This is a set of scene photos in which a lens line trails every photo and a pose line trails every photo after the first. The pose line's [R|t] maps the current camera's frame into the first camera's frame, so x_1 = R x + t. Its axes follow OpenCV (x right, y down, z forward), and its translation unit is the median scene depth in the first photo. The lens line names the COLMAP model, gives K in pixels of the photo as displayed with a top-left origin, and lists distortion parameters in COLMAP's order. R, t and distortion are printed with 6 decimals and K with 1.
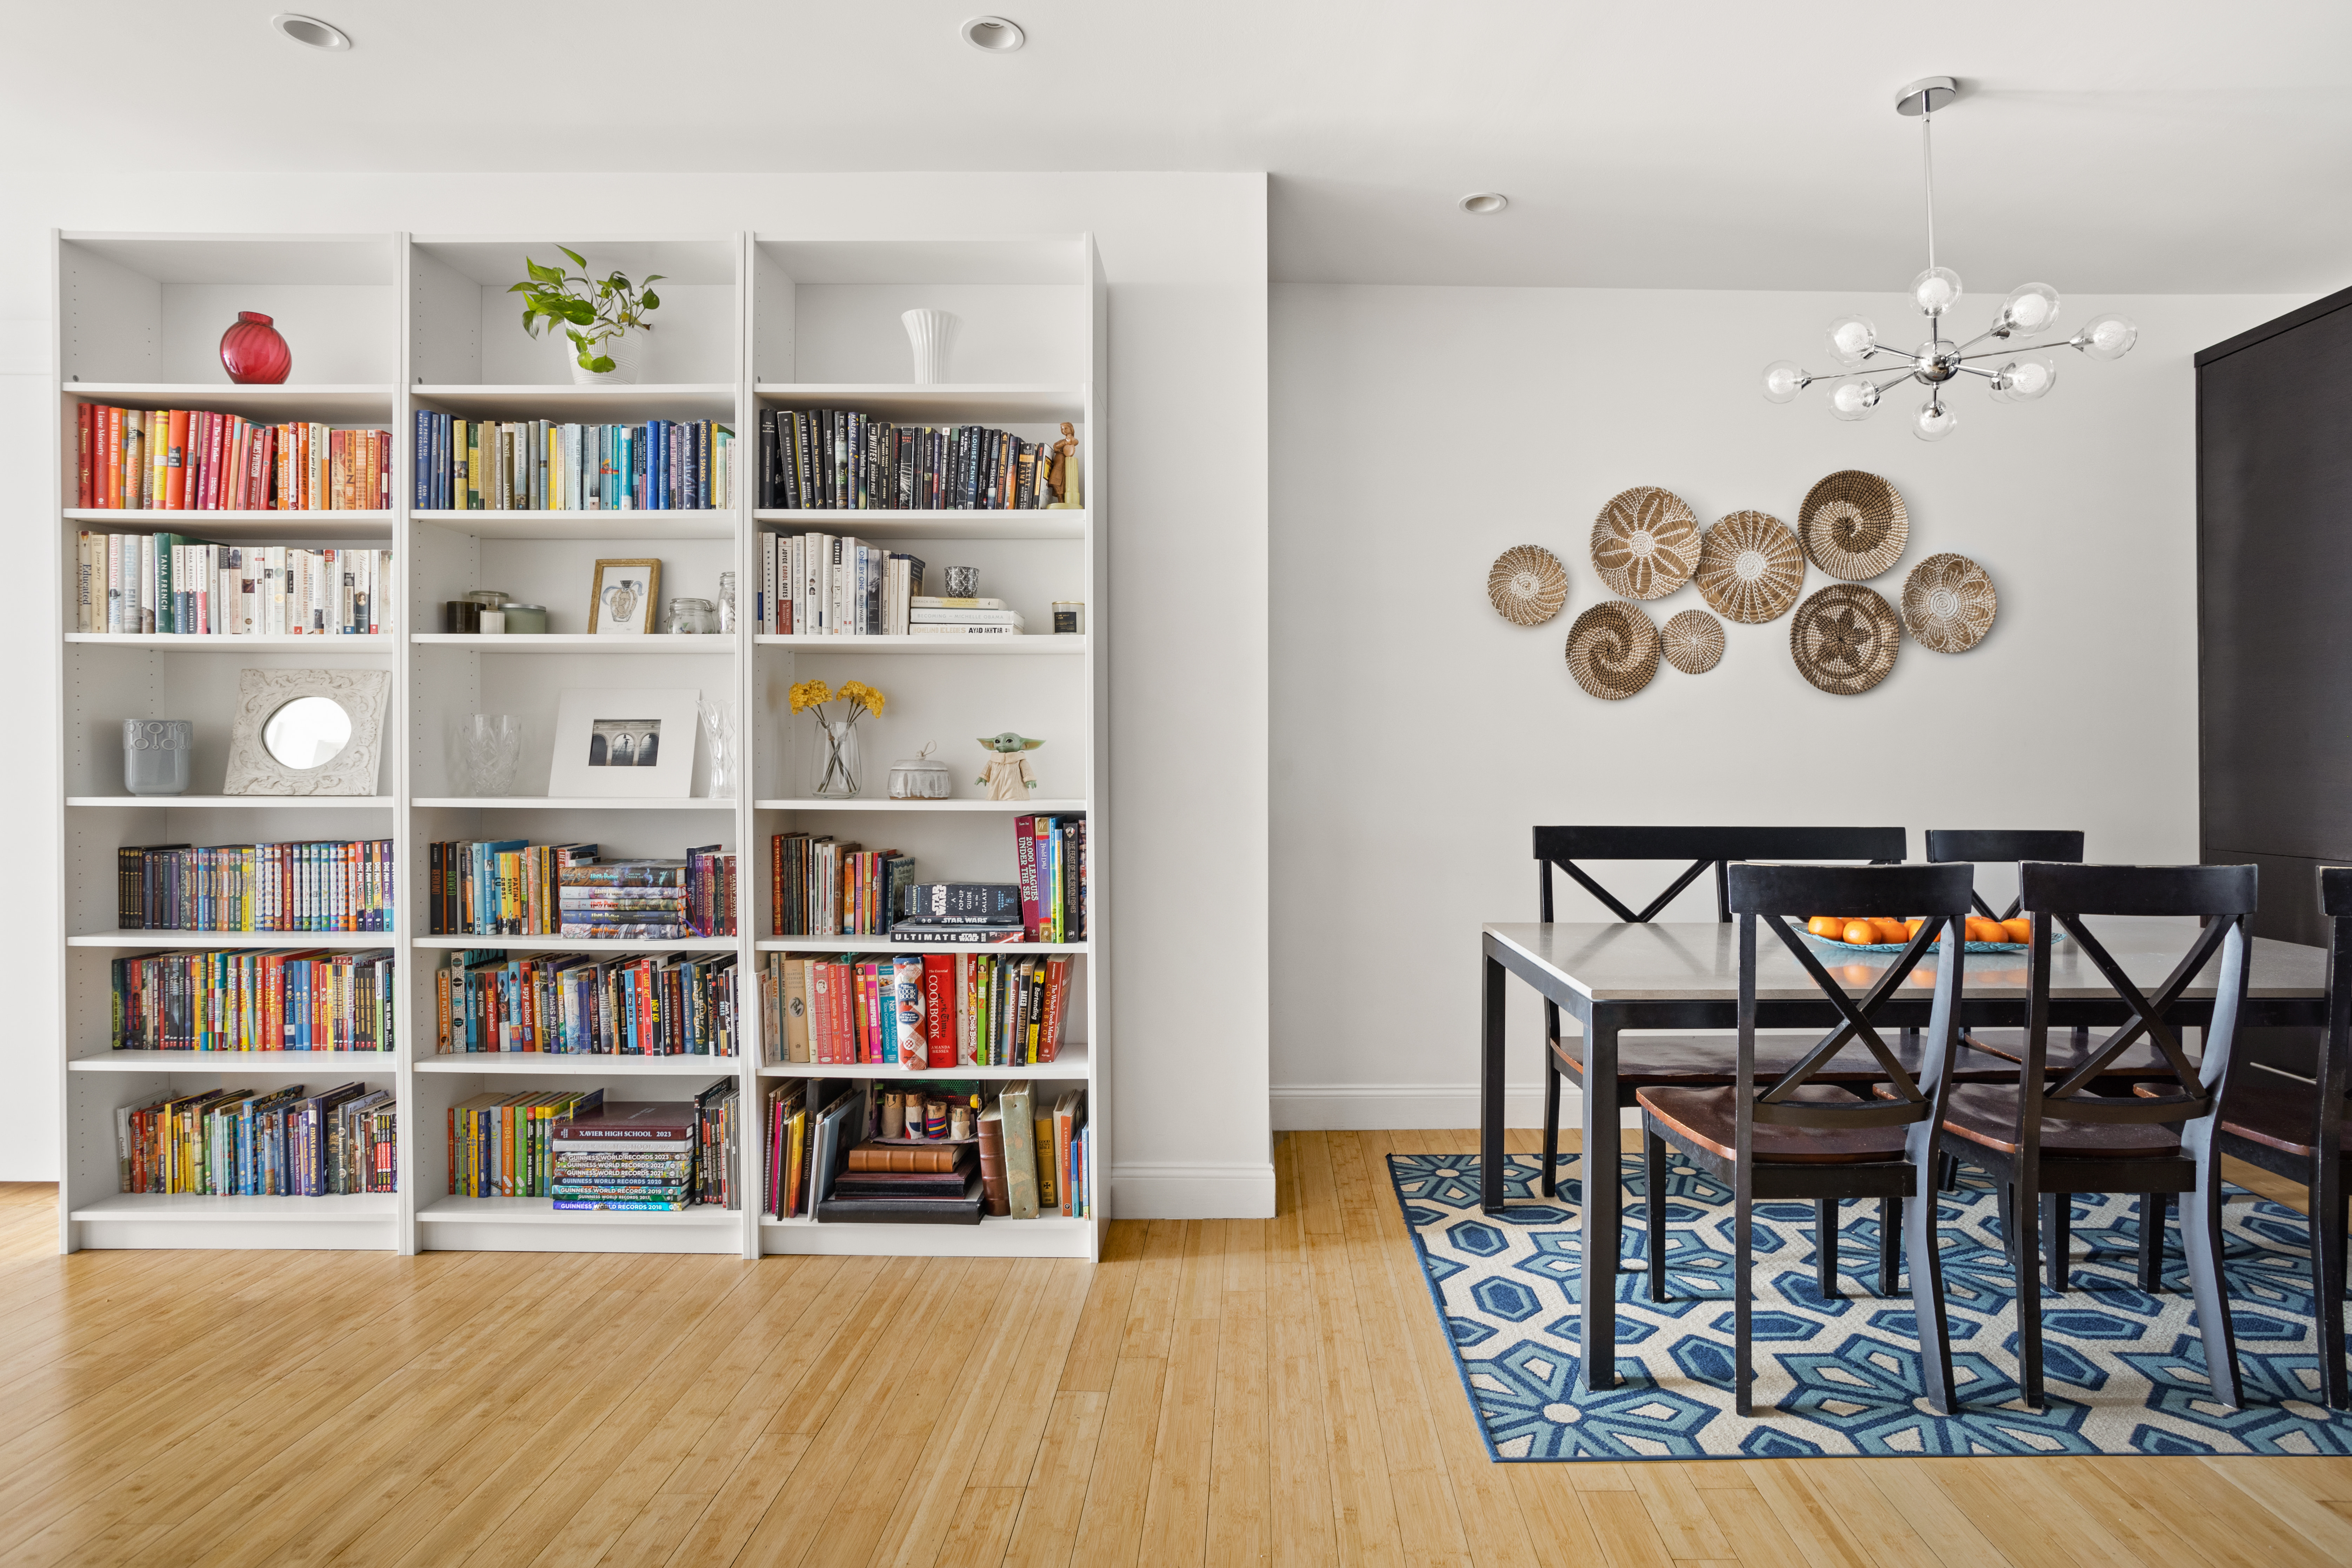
lens RADIAL K [[1177.9, 0, 1184.8], [0, 1177.9, 771.4], [0, 0, 1]] dist [-0.005955, -0.000664]
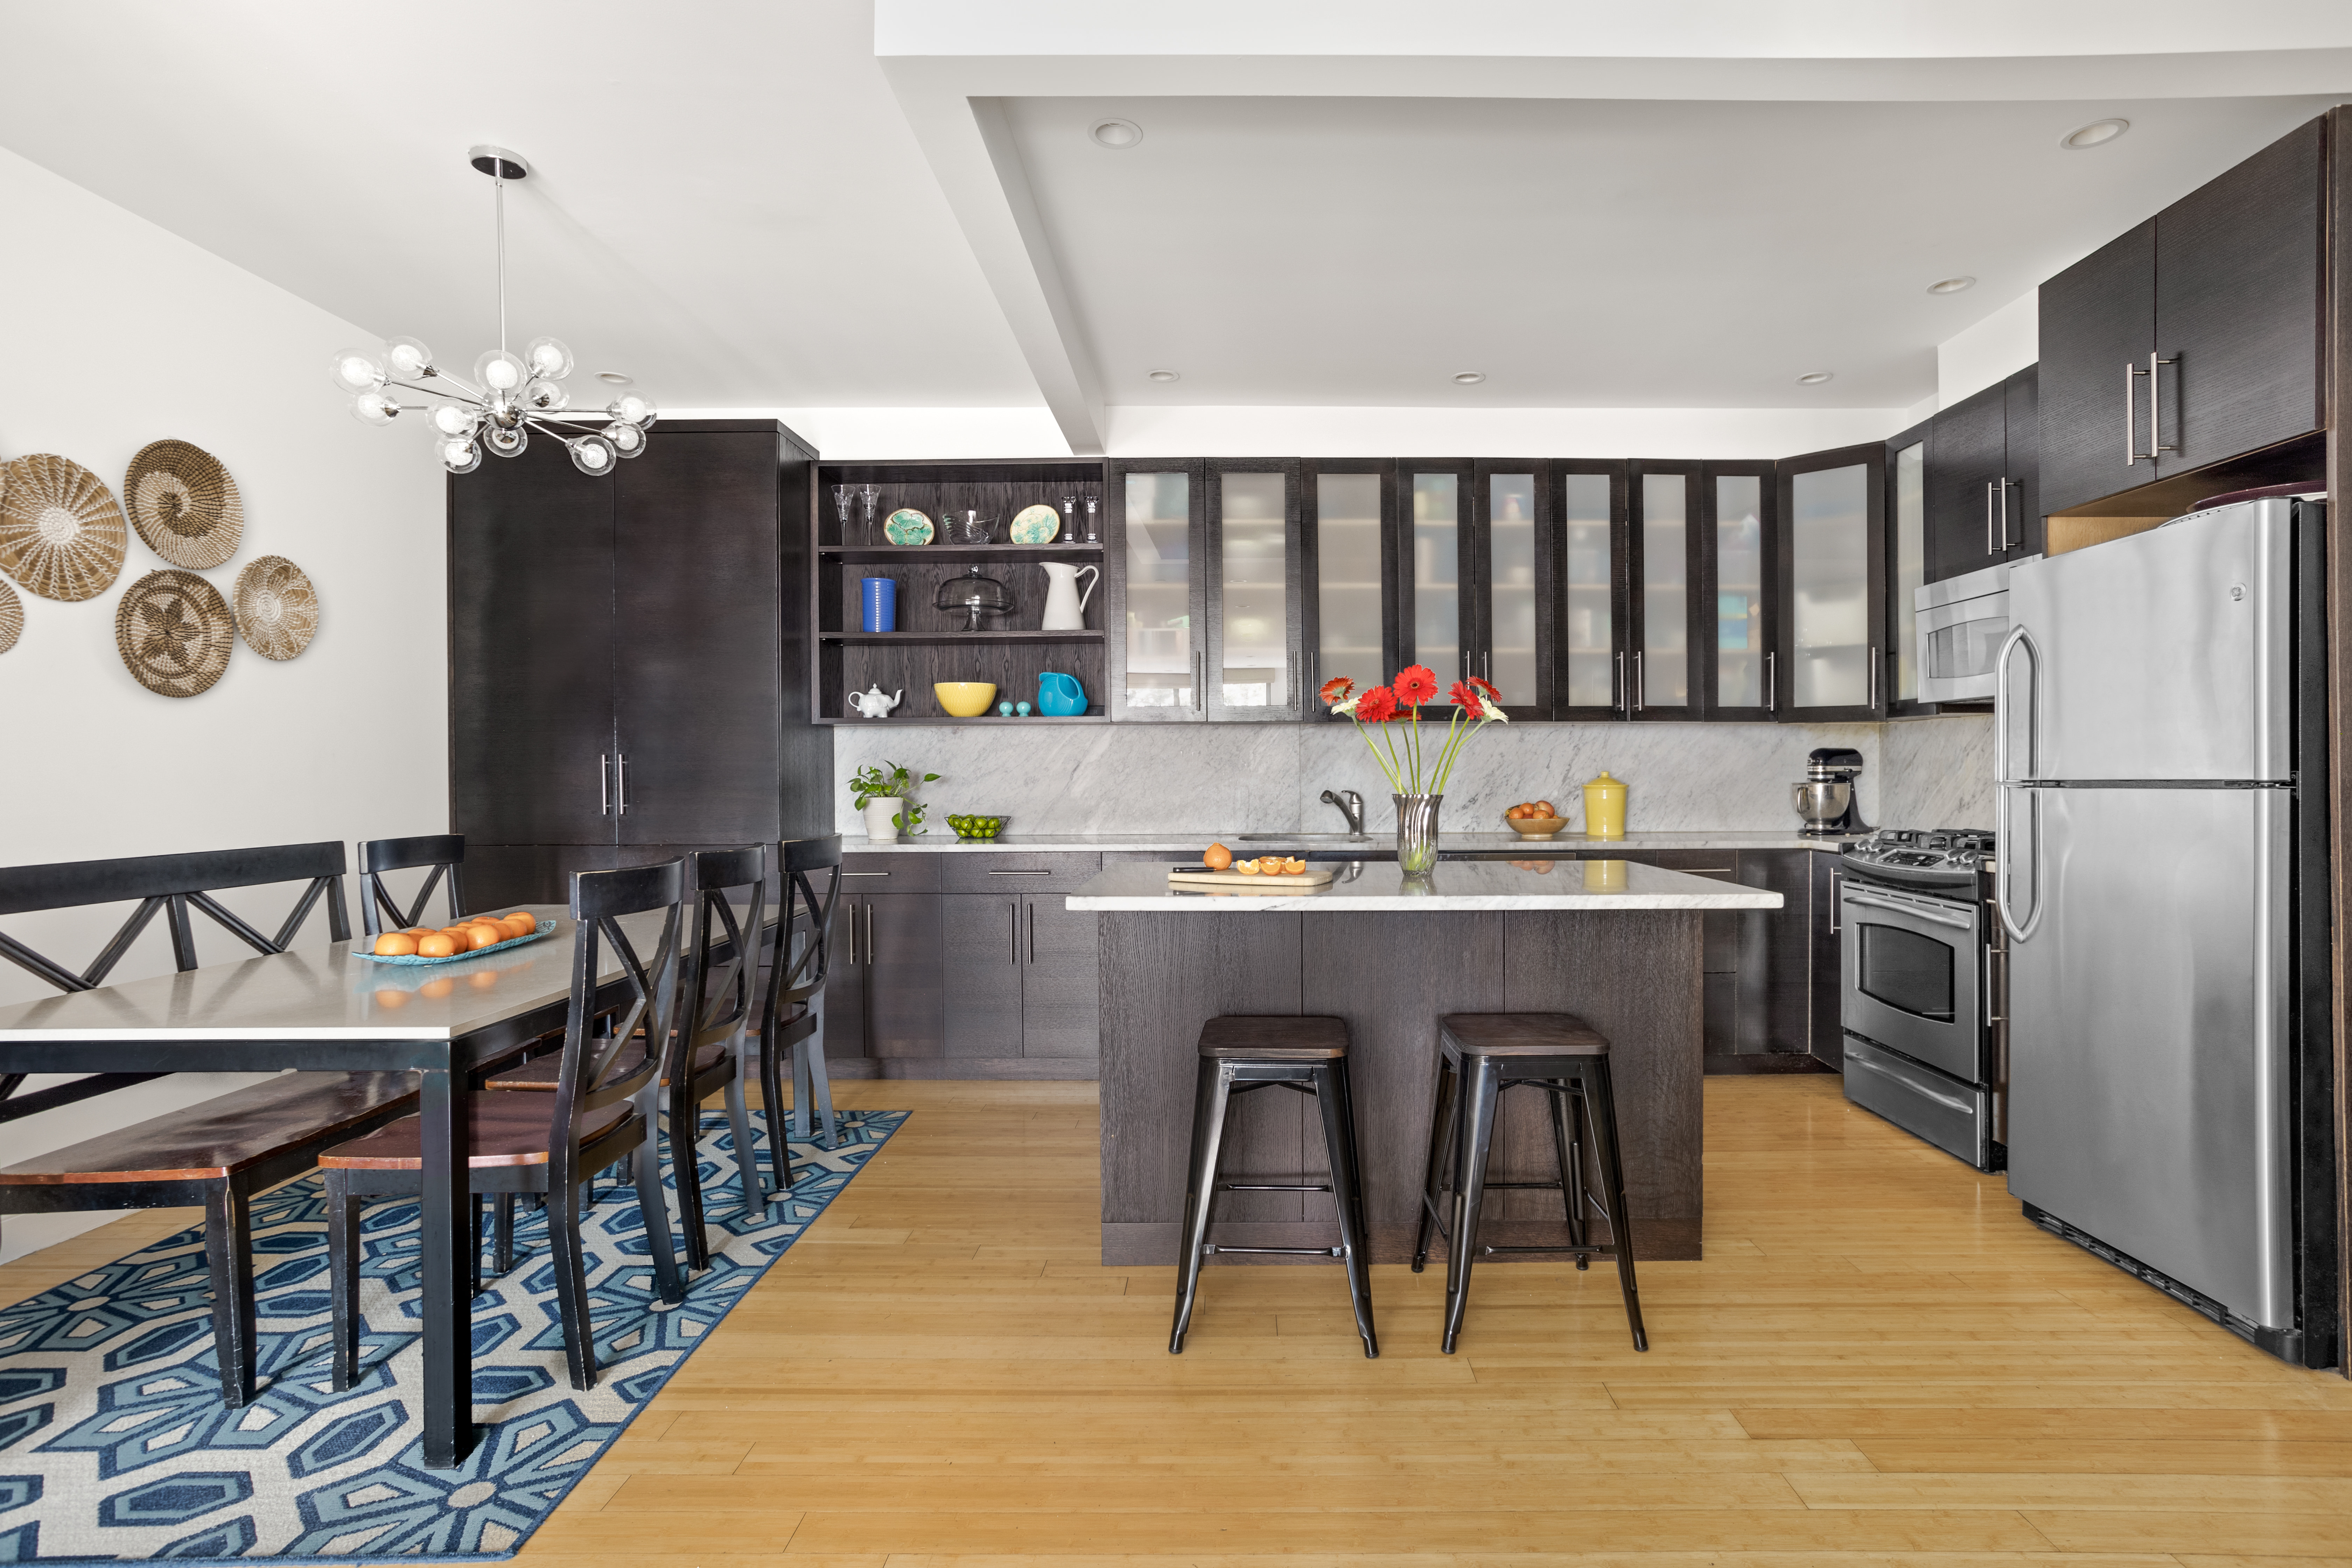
lens RADIAL K [[1242.5, 0, 1186.4], [0, 1242.5, 776.2], [0, 0, 1]] dist [0.003488, 0.000922]
pose [[0.010179, -0.012704, 0.999867, -0.359130], [0.007313, 0.999894, 0.012630, -0.012834], [-0.999921, 0.007184, 0.010271, 0.241127]]
